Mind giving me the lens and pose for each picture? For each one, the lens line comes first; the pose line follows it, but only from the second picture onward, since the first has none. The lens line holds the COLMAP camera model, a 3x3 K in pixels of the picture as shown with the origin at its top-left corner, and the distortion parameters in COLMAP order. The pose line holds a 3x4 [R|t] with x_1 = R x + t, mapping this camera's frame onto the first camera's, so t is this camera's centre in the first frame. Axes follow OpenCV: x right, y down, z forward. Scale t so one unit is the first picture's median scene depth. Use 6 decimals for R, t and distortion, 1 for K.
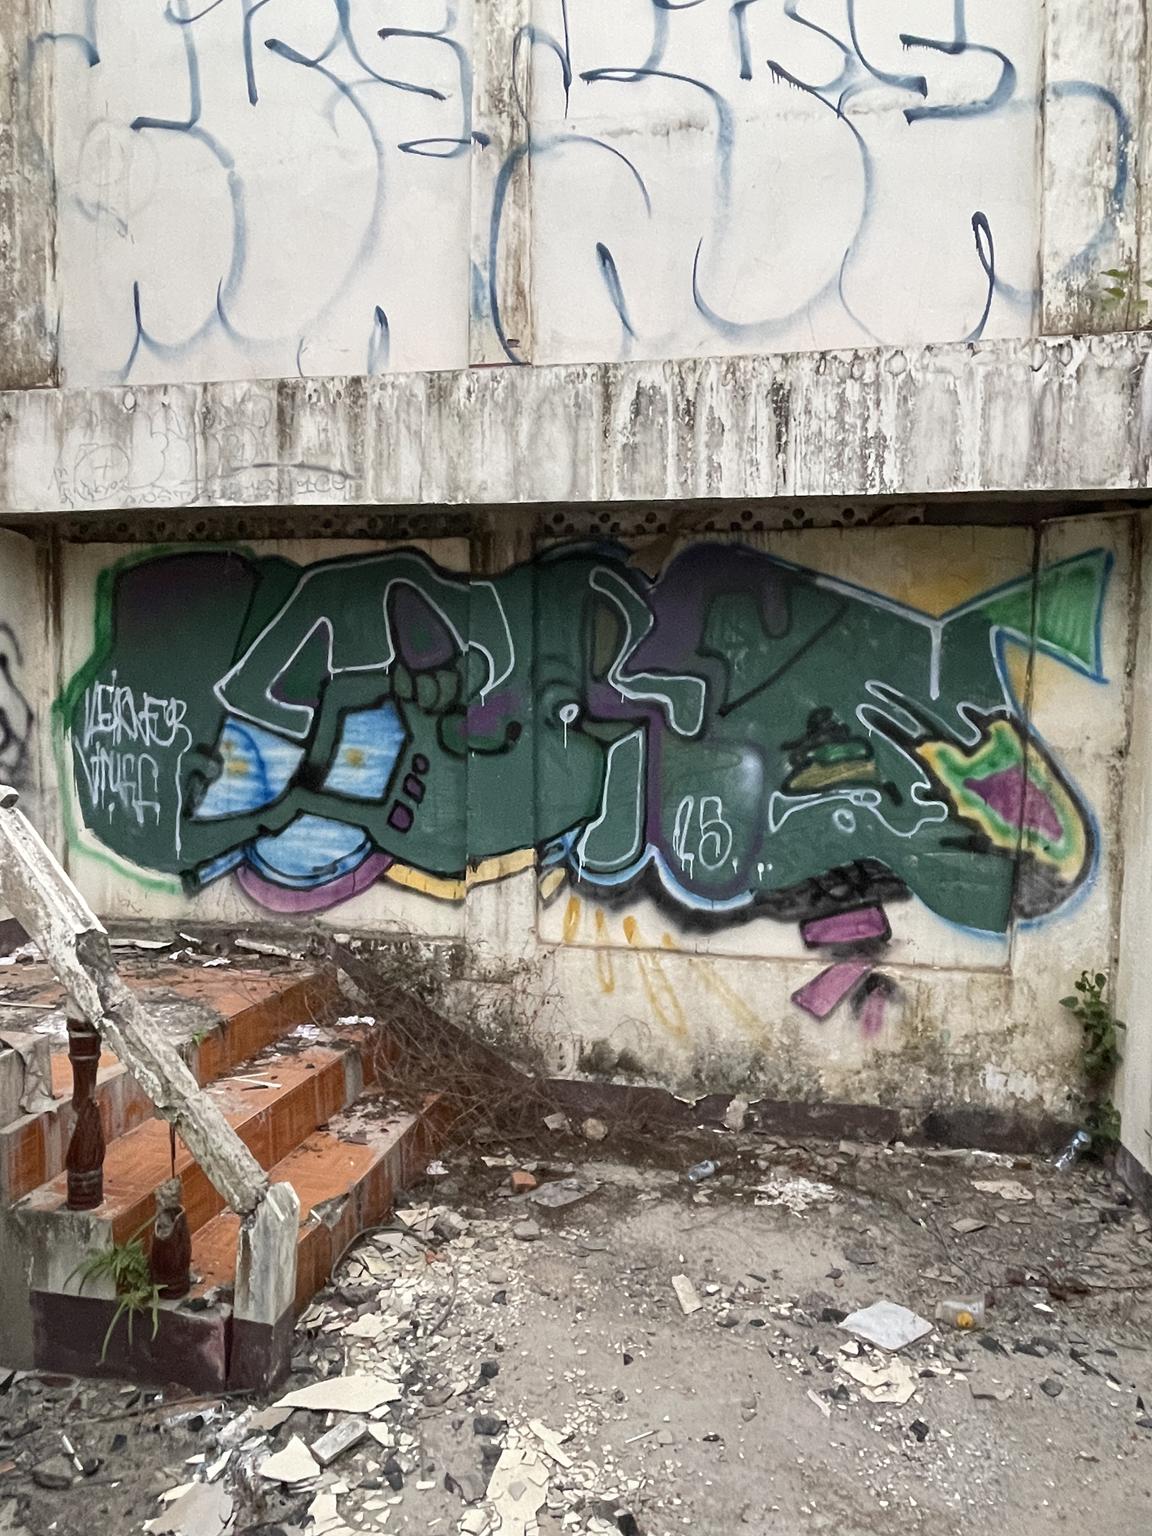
lens RADIAL K [[1030.5, 0, 576.8], [0, 1030.5, 768.2], [0, 0, 1]] dist [0.004774, 0.001000]
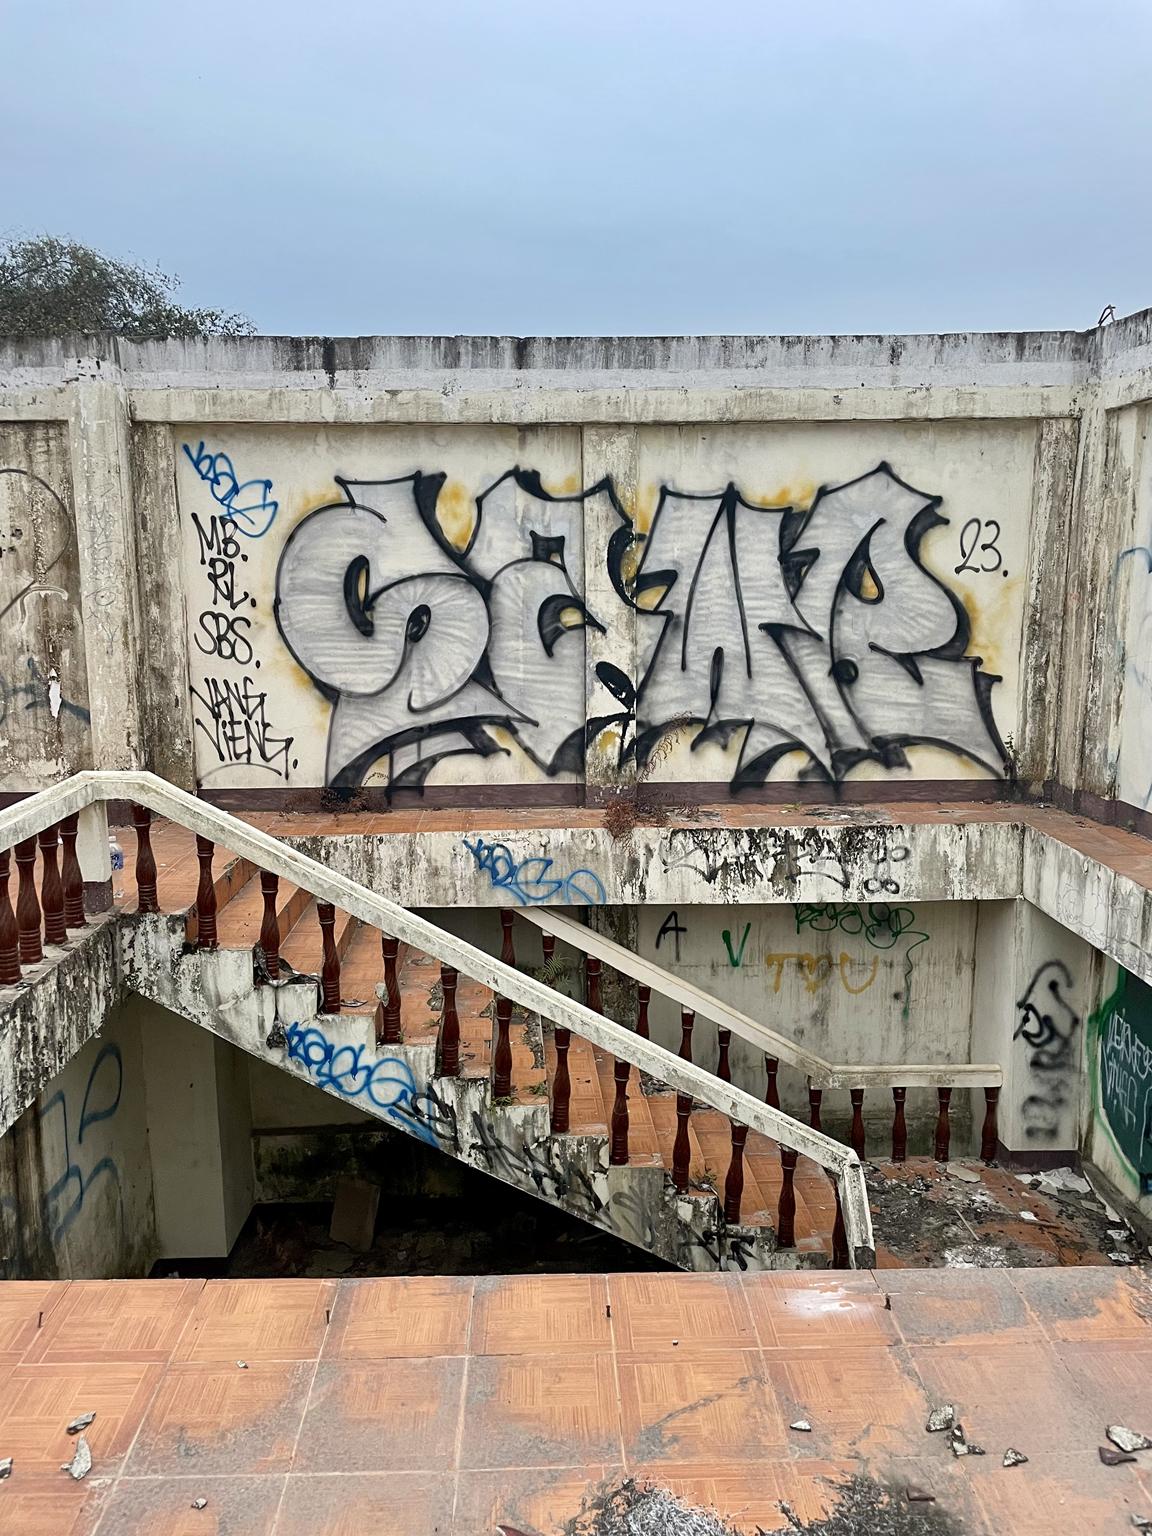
lens RADIAL K [[1170.1, 0, 575.0], [0, 1170.1, 767.2], [0, 0, 1]] dist [0.092171, -0.000241]
pose [[0.215076, 0.165660, -0.962444, 0.885543], [-0.018824, 0.986028, 0.165512, -0.669517], [0.976416, -0.017480, 0.215189, -0.052535]]
